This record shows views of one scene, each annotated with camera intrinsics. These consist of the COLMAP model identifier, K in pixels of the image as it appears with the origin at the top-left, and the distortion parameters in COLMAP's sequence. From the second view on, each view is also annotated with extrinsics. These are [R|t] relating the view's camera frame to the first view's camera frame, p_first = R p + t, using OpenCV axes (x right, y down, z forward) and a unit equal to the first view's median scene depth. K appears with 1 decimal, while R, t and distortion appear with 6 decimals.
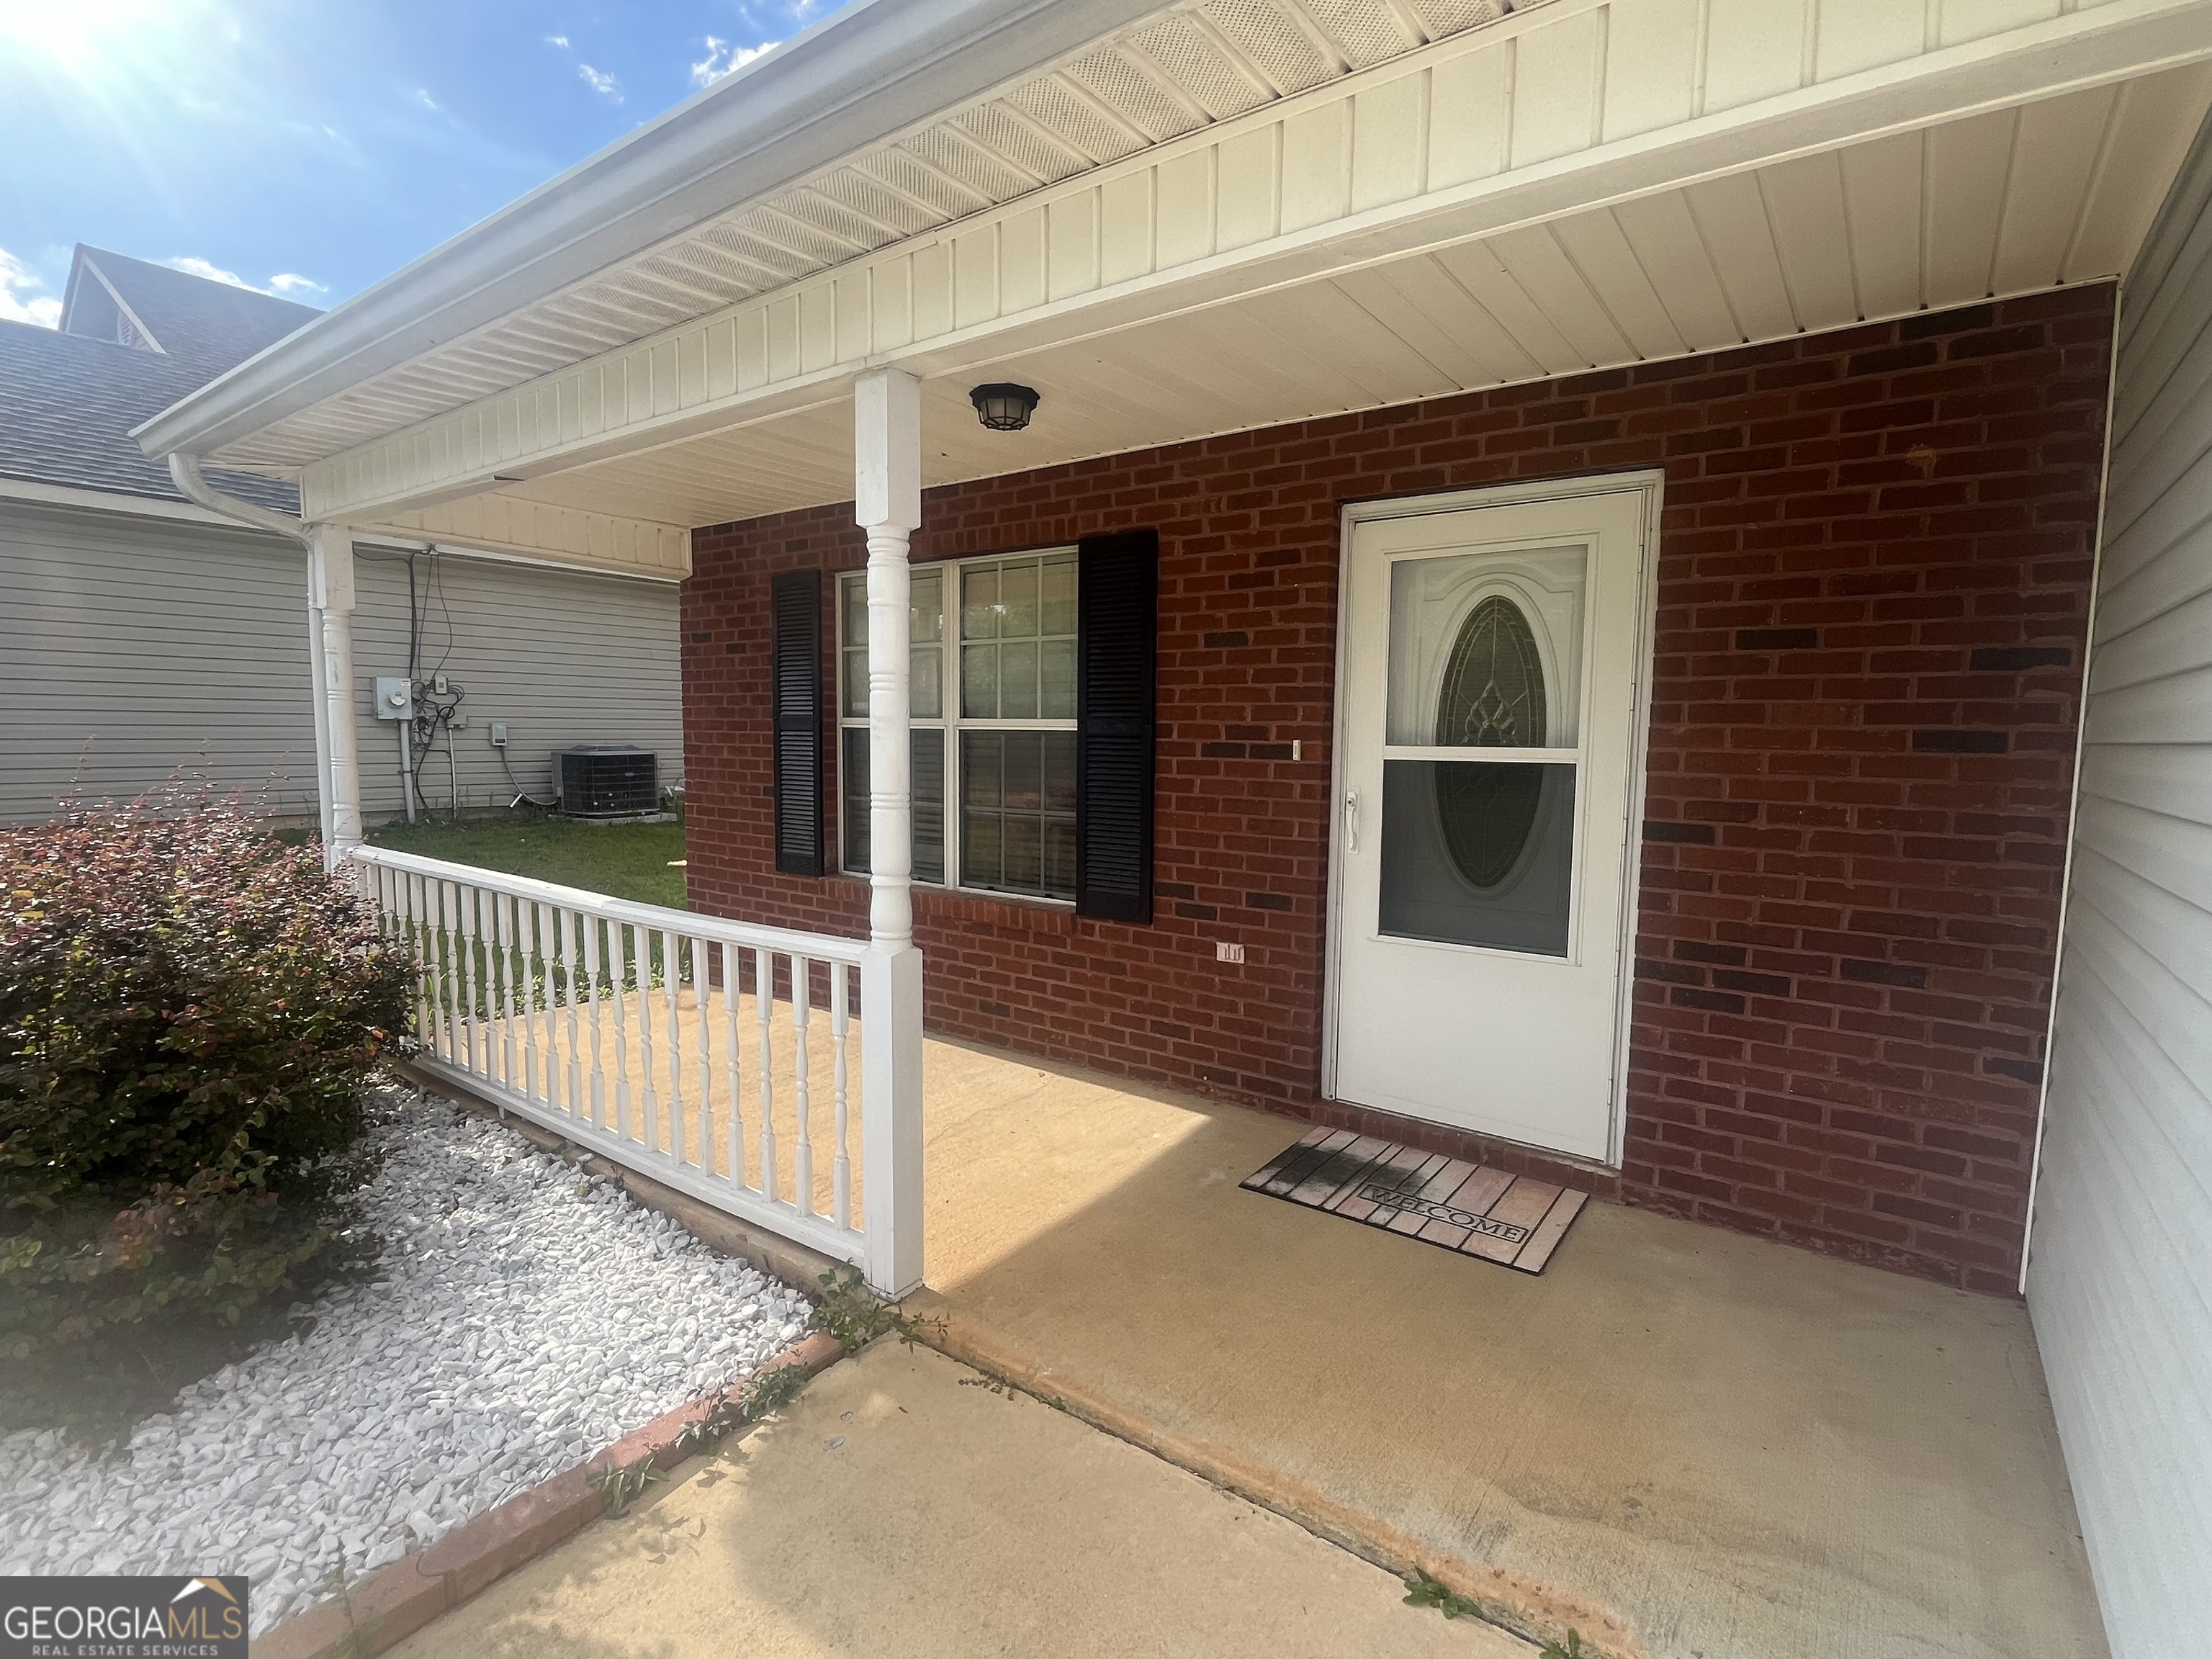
lens RADIAL K [[1064.5, 0, 1106.0], [0, 1064.5, 829.5], [0, 0, 1]] dist [0.001784, 0.000111]
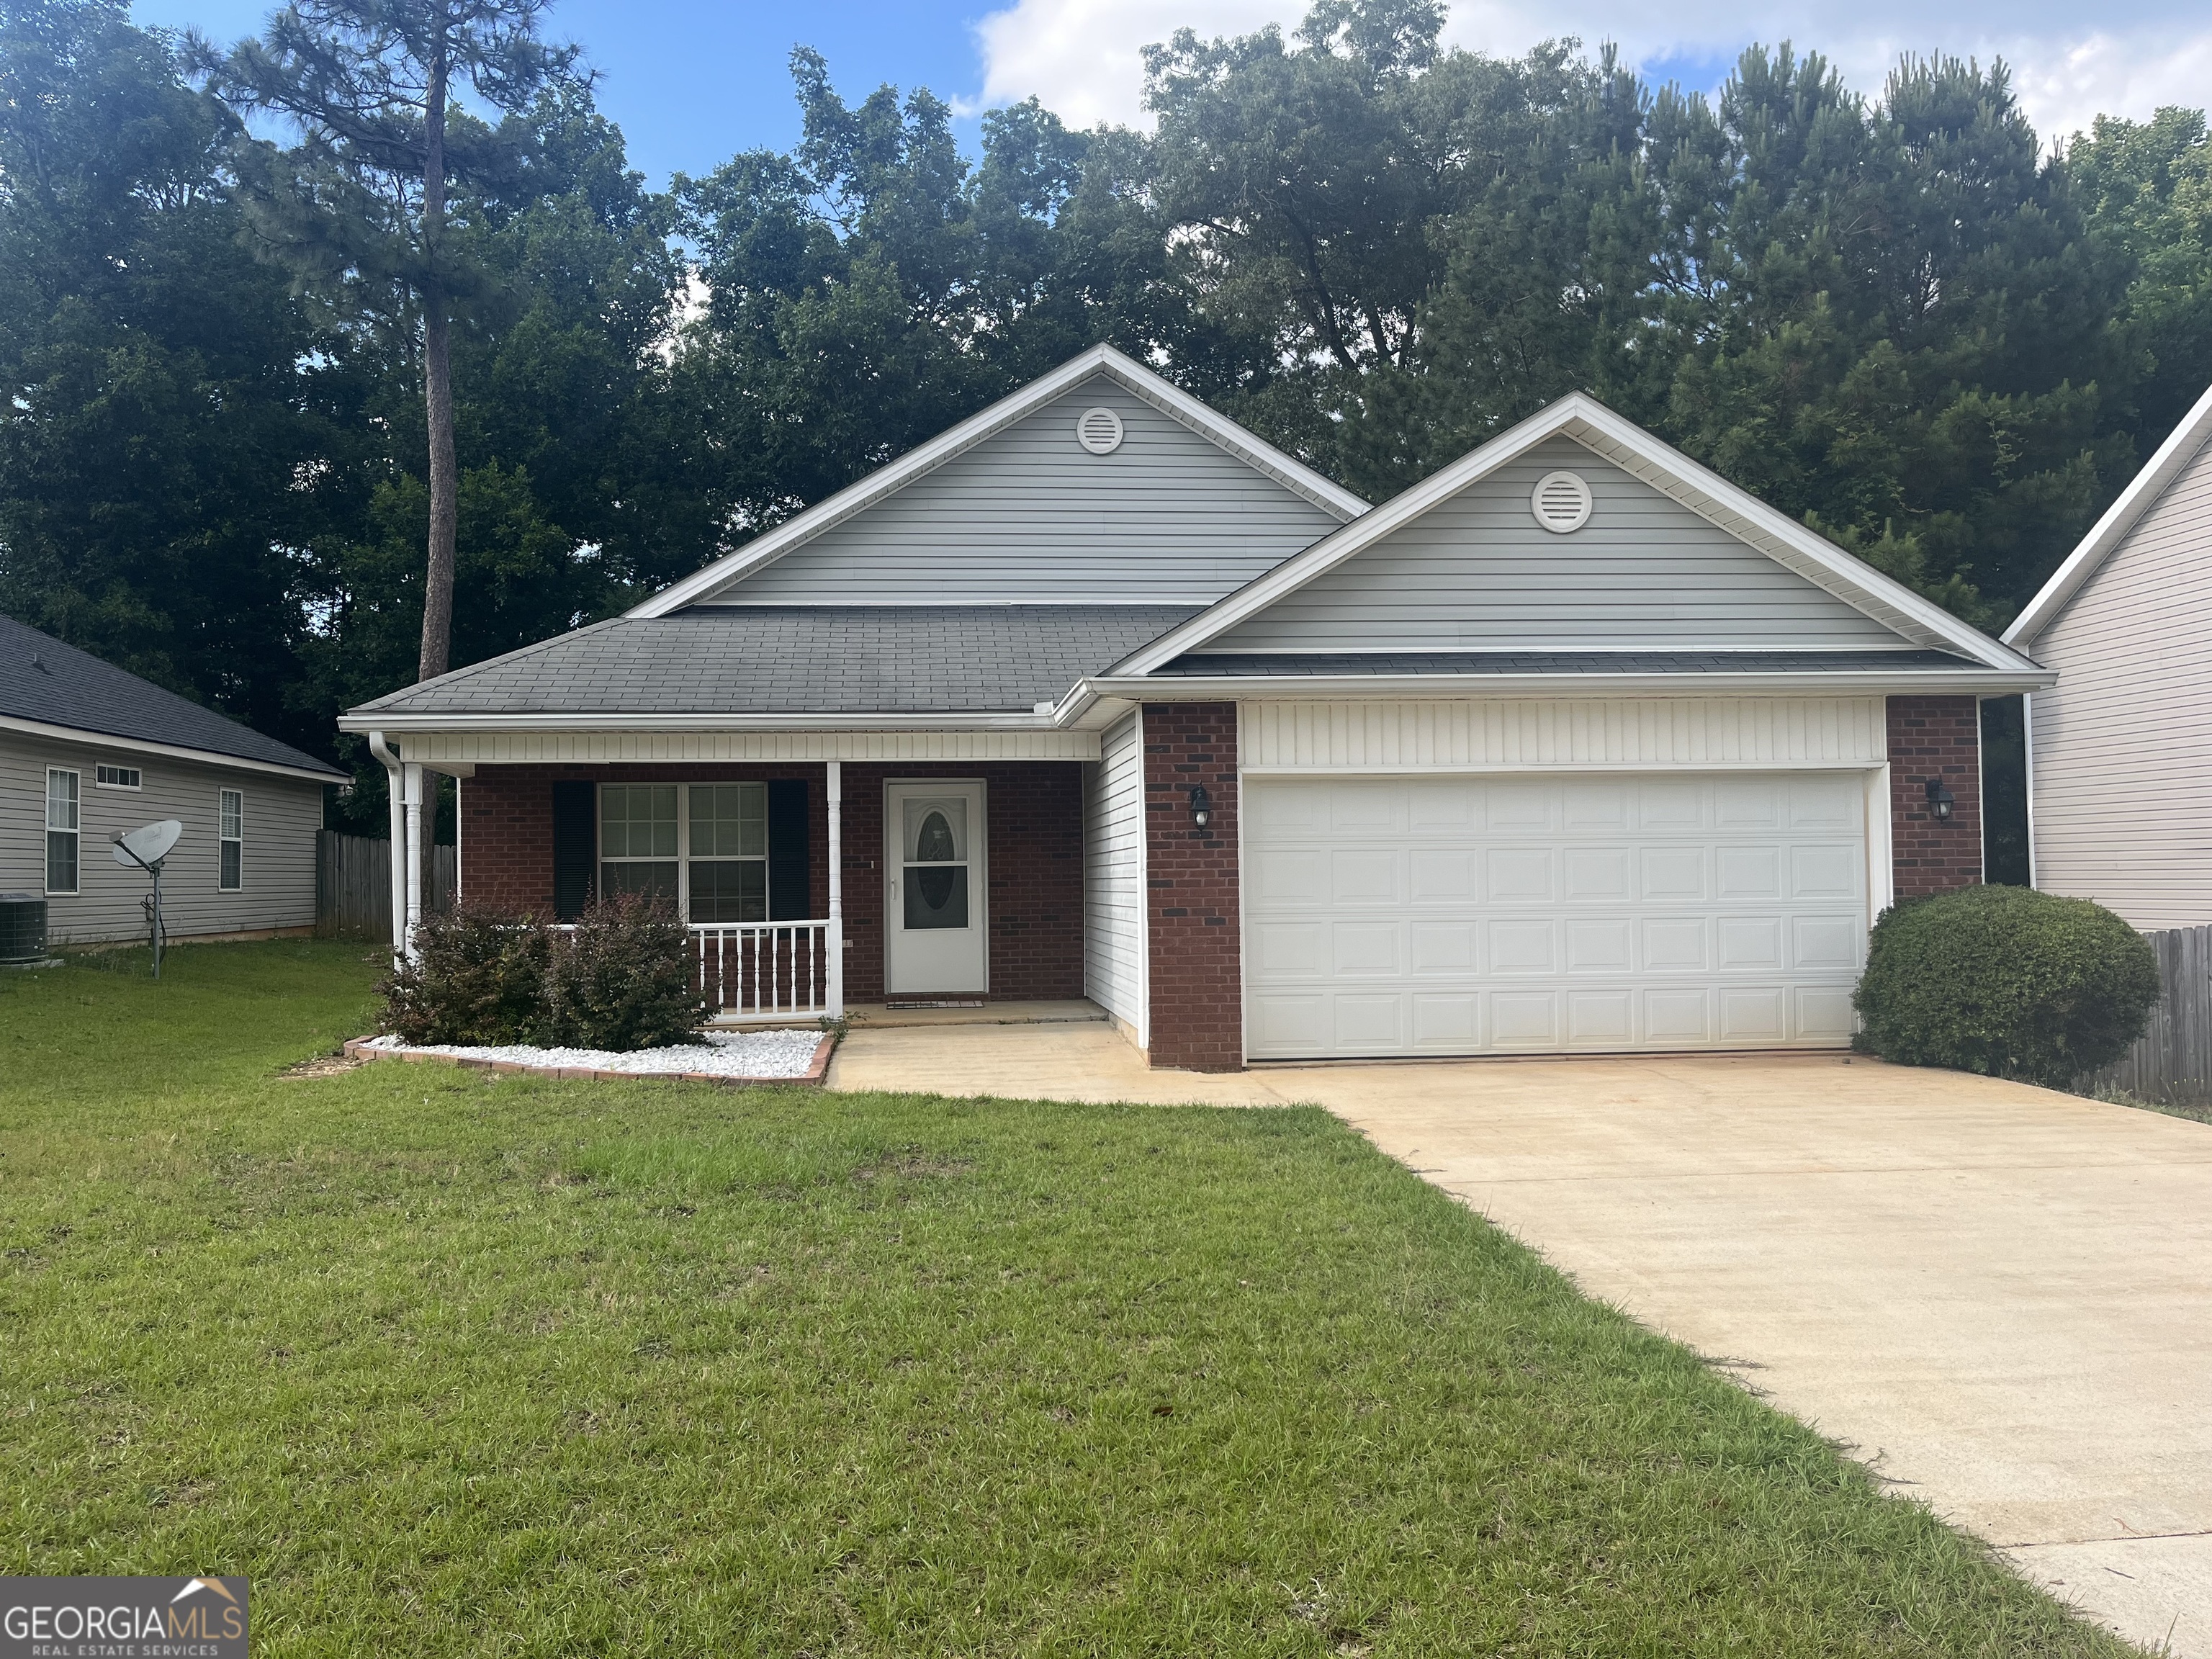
lens RADIAL K [[1680.1, 0, 1106.0], [0, 1680.1, 829.5], [0, 0, 1]] dist [0.000010, -0.000012]
pose [[0.729858, -0.001256, 0.683598, -2.488330], [0.087497, 0.991945, -0.091595, 0.303016], [-0.677976, 0.126664, 0.724089, -2.714997]]
